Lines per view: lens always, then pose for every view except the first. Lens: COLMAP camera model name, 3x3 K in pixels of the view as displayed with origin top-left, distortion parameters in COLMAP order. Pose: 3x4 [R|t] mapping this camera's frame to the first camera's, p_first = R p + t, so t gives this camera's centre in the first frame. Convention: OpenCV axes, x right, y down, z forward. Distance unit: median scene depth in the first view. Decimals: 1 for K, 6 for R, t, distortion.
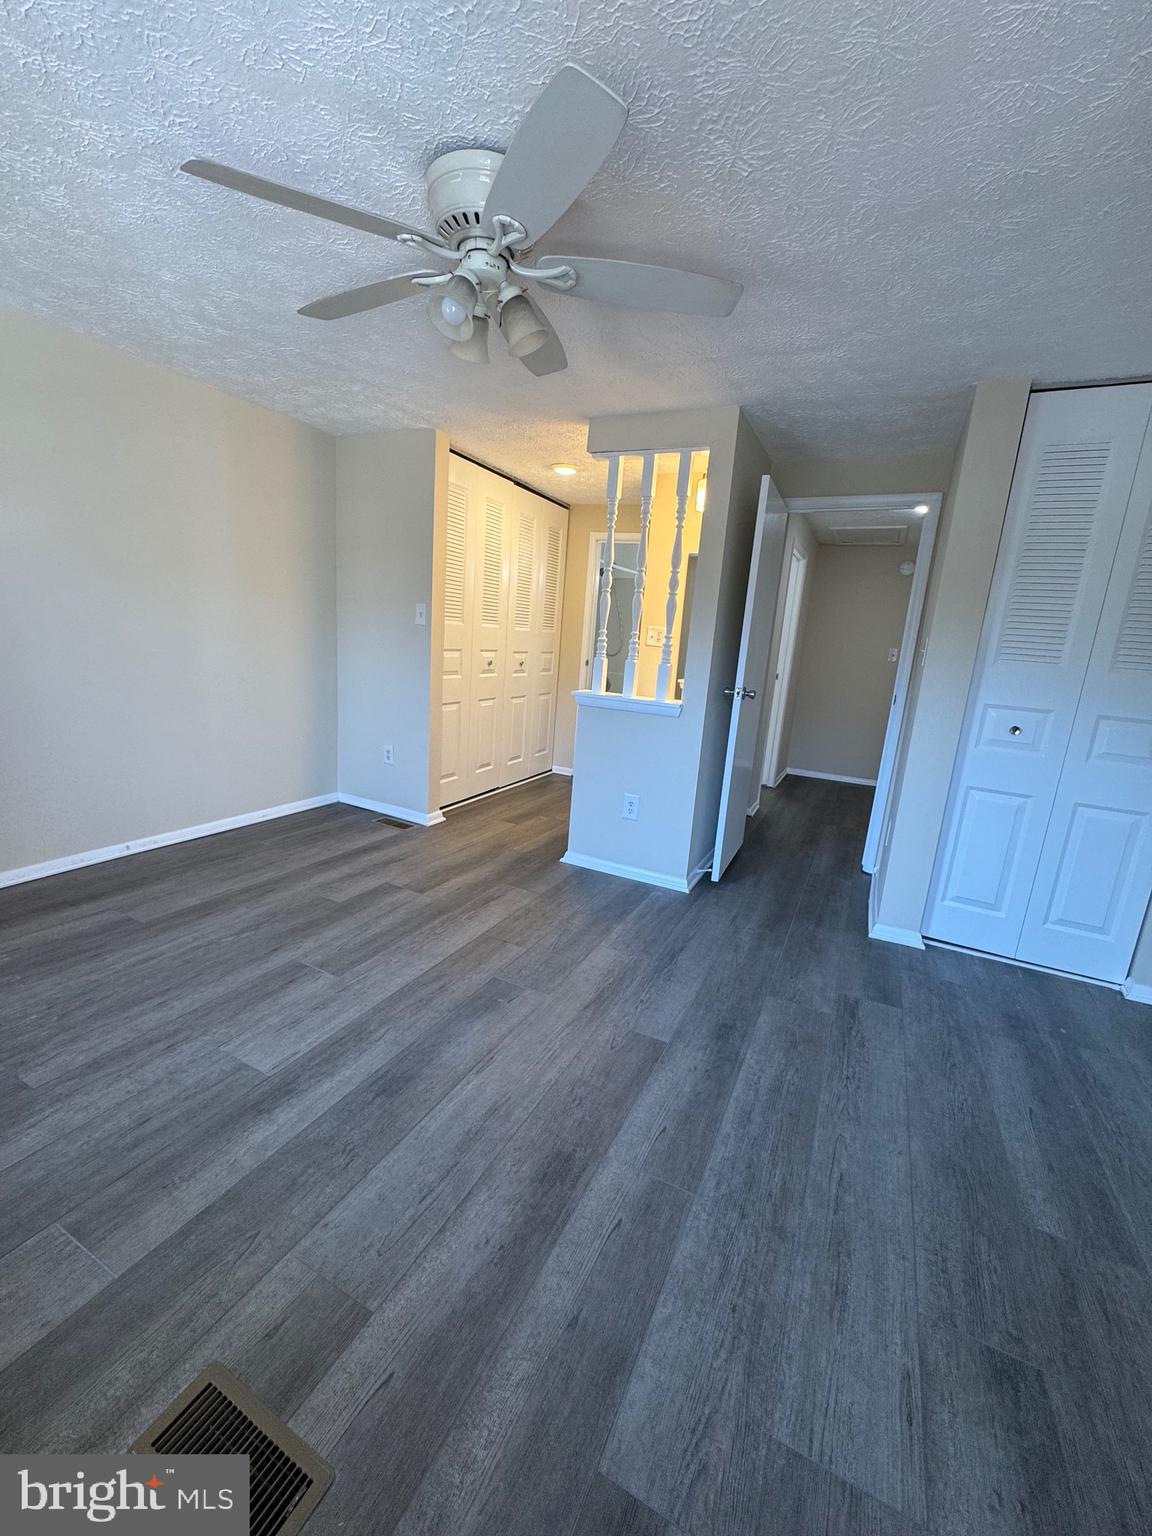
lens RADIAL K [[613.5, 0, 576.0], [0, 613.5, 768.0], [0, 0, 1]] dist [-0.002123, -0.000221]
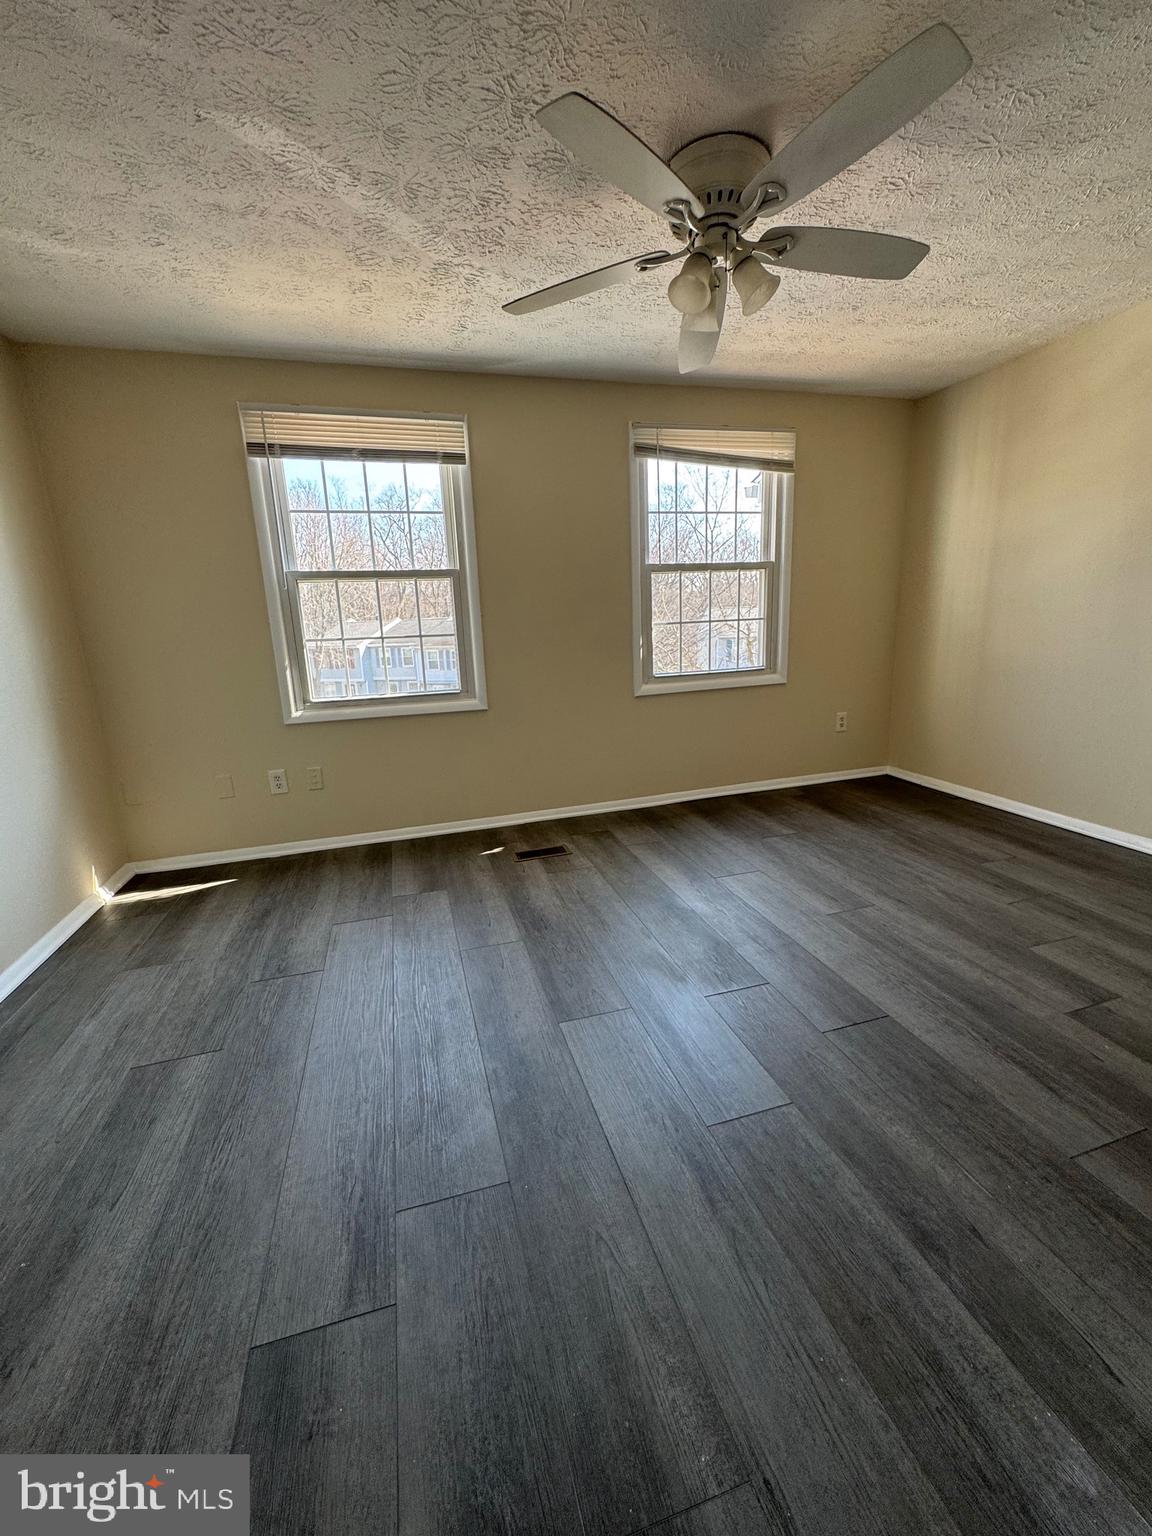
lens RADIAL K [[613.5, 0, 576.0], [0, 613.5, 768.0], [0, 0, 1]] dist [-0.002123, -0.000221]
pose [[-0.733775, 0.116310, -0.669363, 0.531939], [-0.157685, 0.929177, 0.334315, -0.159440], [0.660840, 0.350860, -0.663466, 1.141487]]
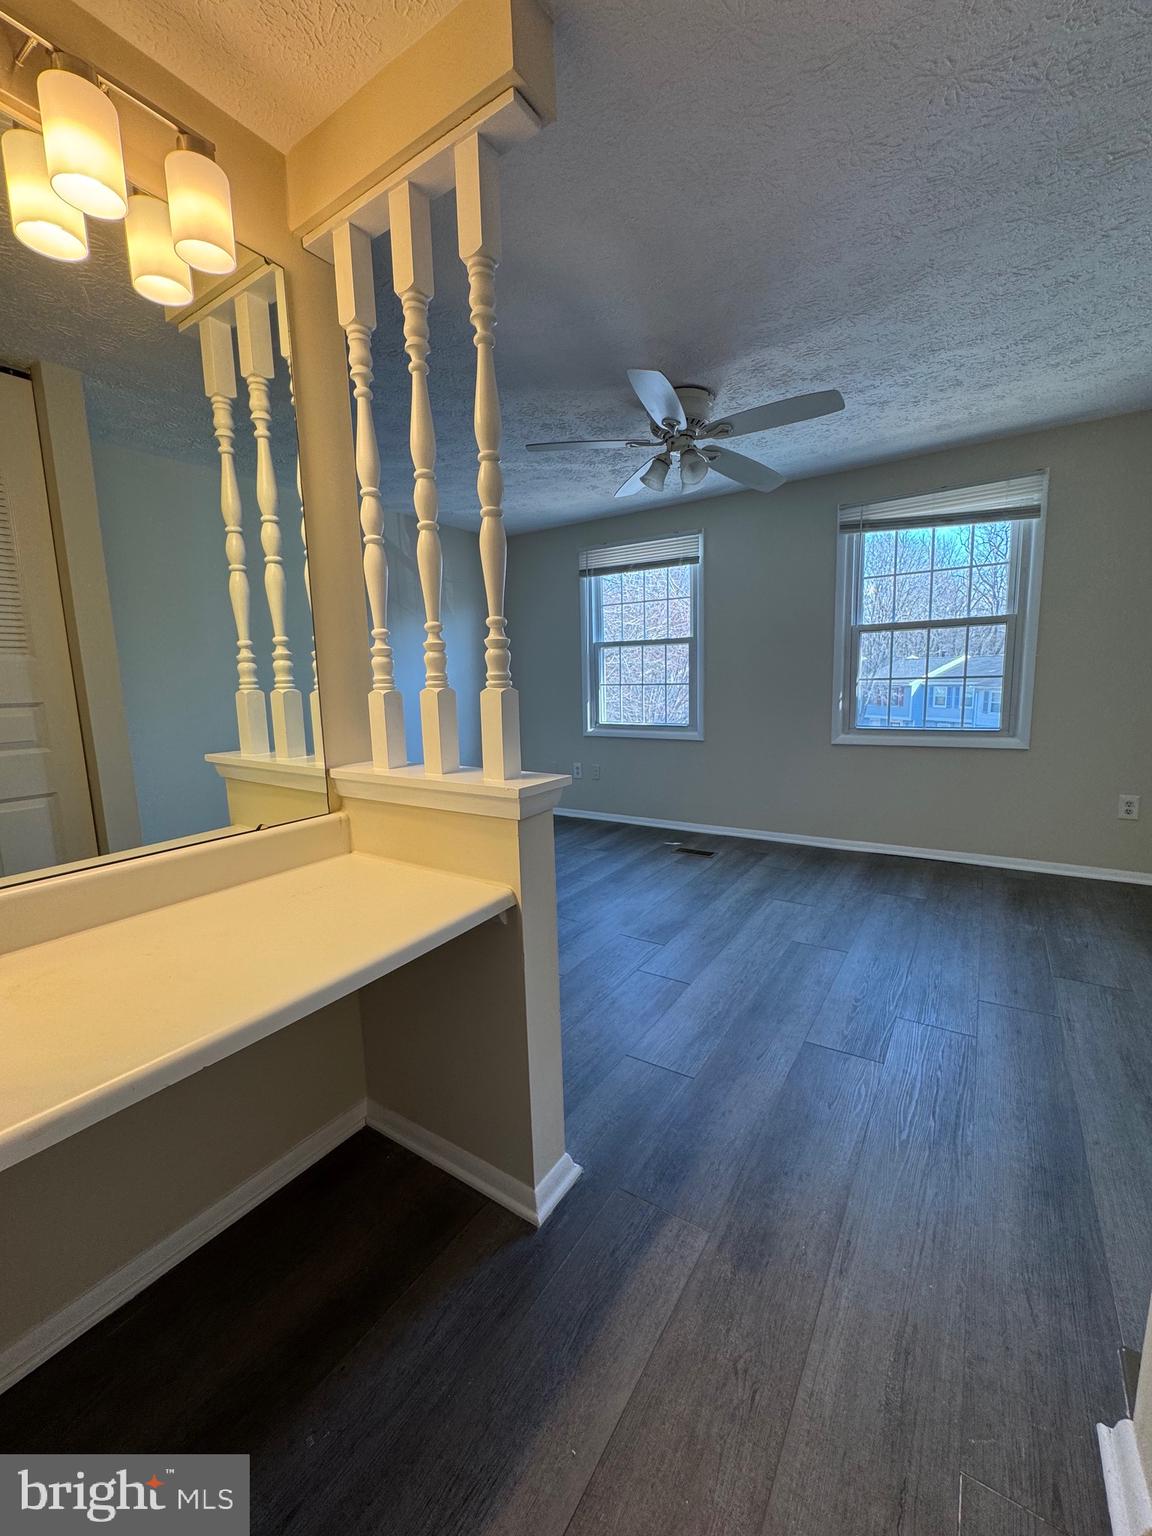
lens RADIAL K [[613.5, 0, 576.0], [0, 613.5, 768.0], [0, 0, 1]] dist [-0.002123, -0.000221]
pose [[-0.991062, -0.063776, 0.117169, -0.072630], [-0.017161, 0.931970, 0.362129, -0.352489], [-0.132293, 0.356882, -0.924735, 1.765201]]
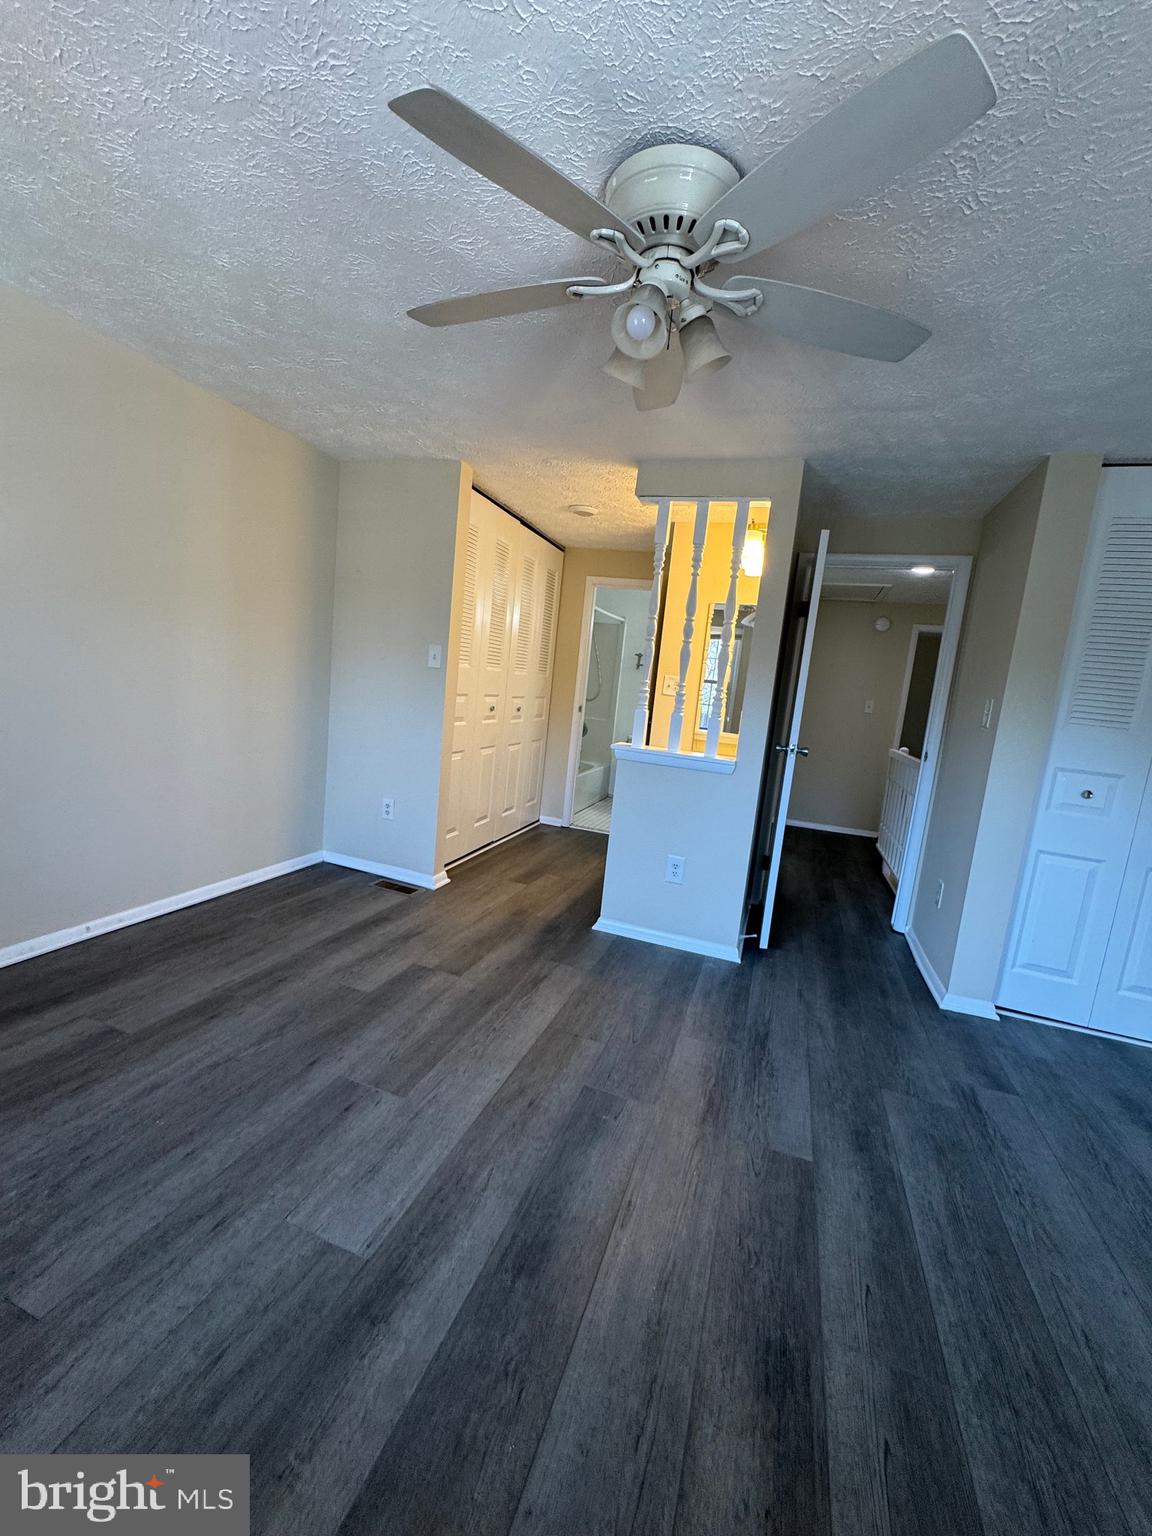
lens RADIAL K [[613.5, 0, 576.0], [0, 613.5, 768.0], [0, 0, 1]] dist [-0.002123, -0.000221]
pose [[0.992079, 0.008837, 0.125302, -0.227554], [-0.001076, 0.998083, -0.061872, -0.041368], [-0.125609, 0.061248, 0.990187, 0.115494]]
